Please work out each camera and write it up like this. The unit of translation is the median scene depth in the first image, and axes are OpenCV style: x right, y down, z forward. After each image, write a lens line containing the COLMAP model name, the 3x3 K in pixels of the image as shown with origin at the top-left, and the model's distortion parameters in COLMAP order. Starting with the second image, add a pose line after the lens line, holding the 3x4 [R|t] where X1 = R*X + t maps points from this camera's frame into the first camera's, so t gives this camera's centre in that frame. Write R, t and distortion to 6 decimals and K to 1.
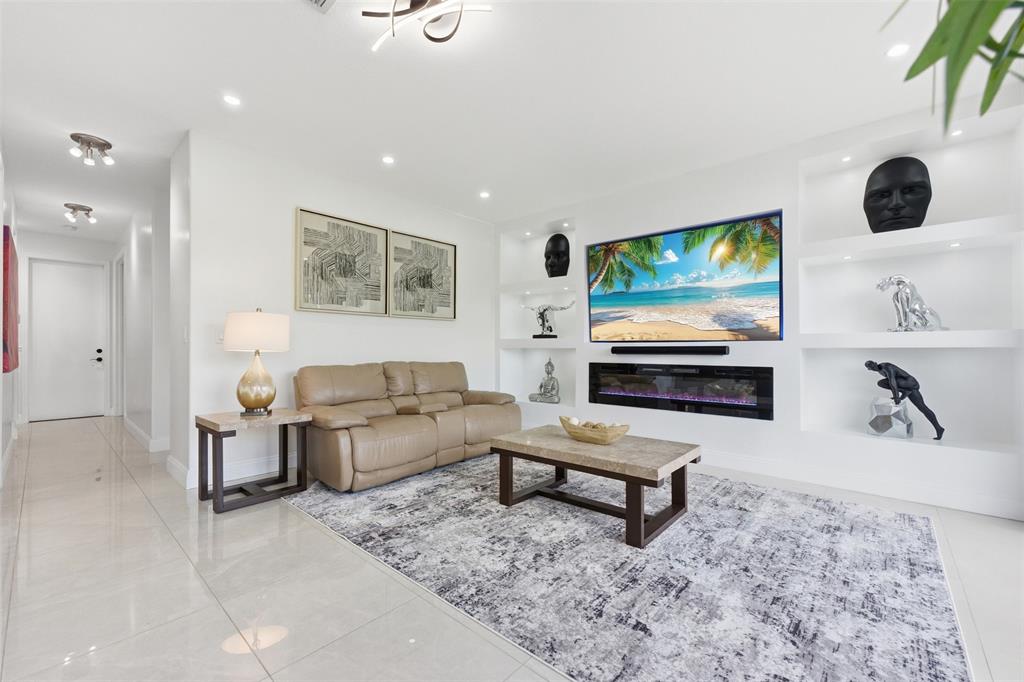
lens RADIAL K [[421.7, 0, 517.3], [0, 421.7, 349.1], [0, 0, 1]] dist [-0.007605, 0.001918]
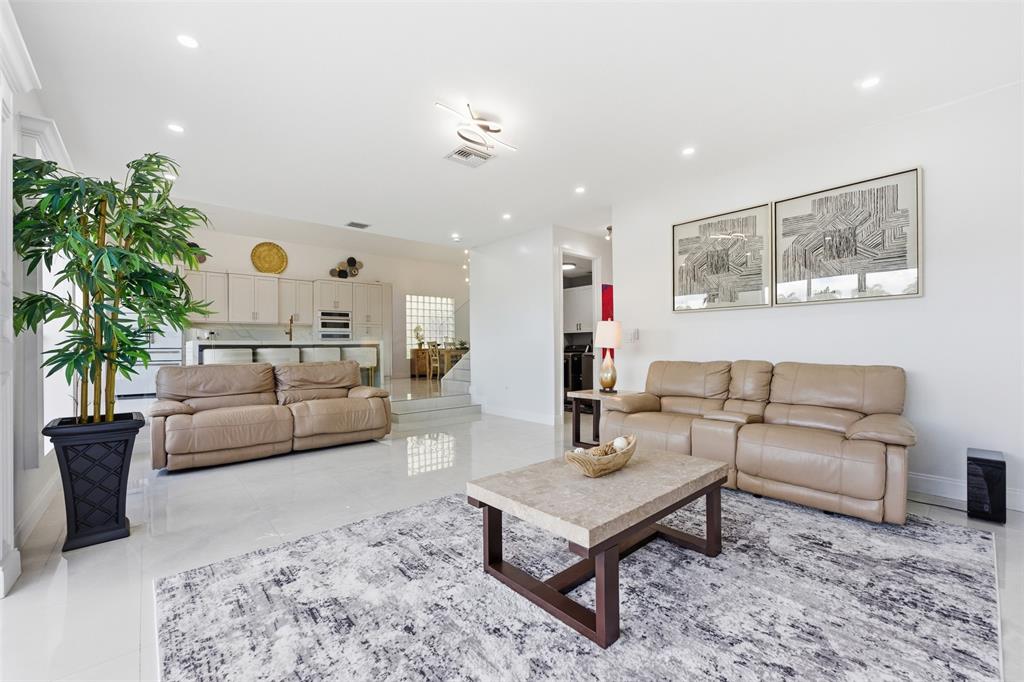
lens RADIAL K [[421.7, 0, 501.8], [0, 421.7, 347.4], [0, 0, 1]] dist [-0.007605, 0.001918]
pose [[-0.153664, 0.000252, -0.988123, 0.758770], [0.005871, 0.999983, -0.000658, 0.000455], [0.988106, -0.005902, -0.153663, 0.759924]]
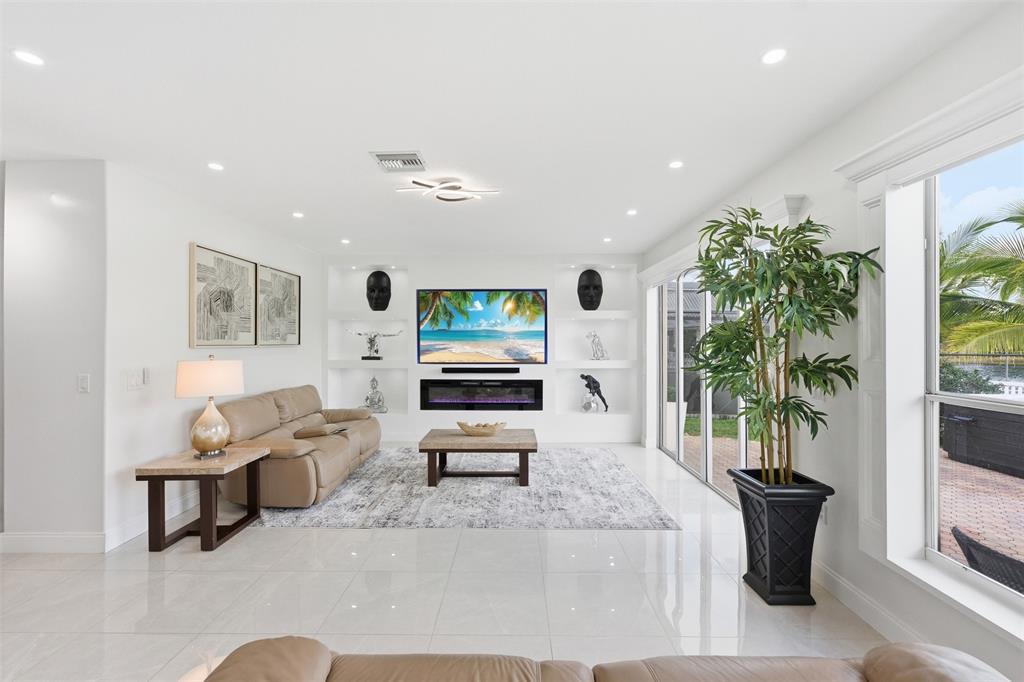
lens RADIAL K [[426.9, 0, 523.0], [0, 426.9, 341.1], [0, 0, 1]] dist [-0.005420, 0.000131]
pose [[0.741239, 0.004206, 0.671228, -0.662866], [-0.002238, 0.999990, -0.003794, -0.113800], [-0.671237, 0.001310, 0.741241, -0.273186]]
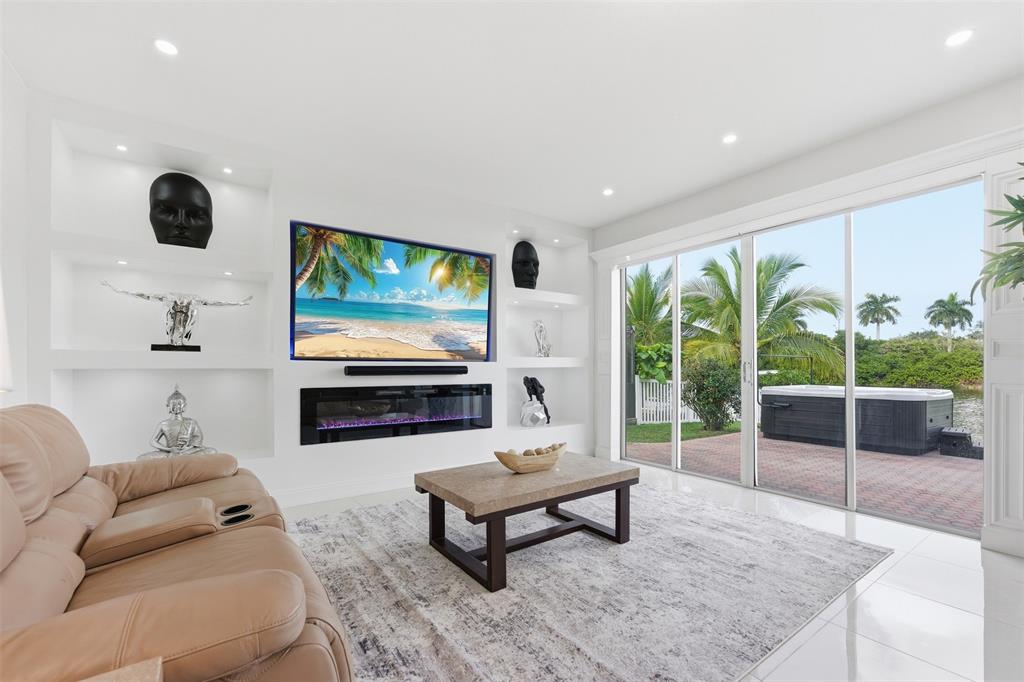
lens RADIAL K [[421.7, 0, 514.6], [0, 421.7, 373.4], [0, 0, 1]] dist [-0.007605, 0.001918]
pose [[0.239807, -0.014554, 0.970711, -0.577913], [0.006004, 0.999891, 0.013509, -0.001203], [-0.970802, 0.002589, 0.239868, 0.661997]]
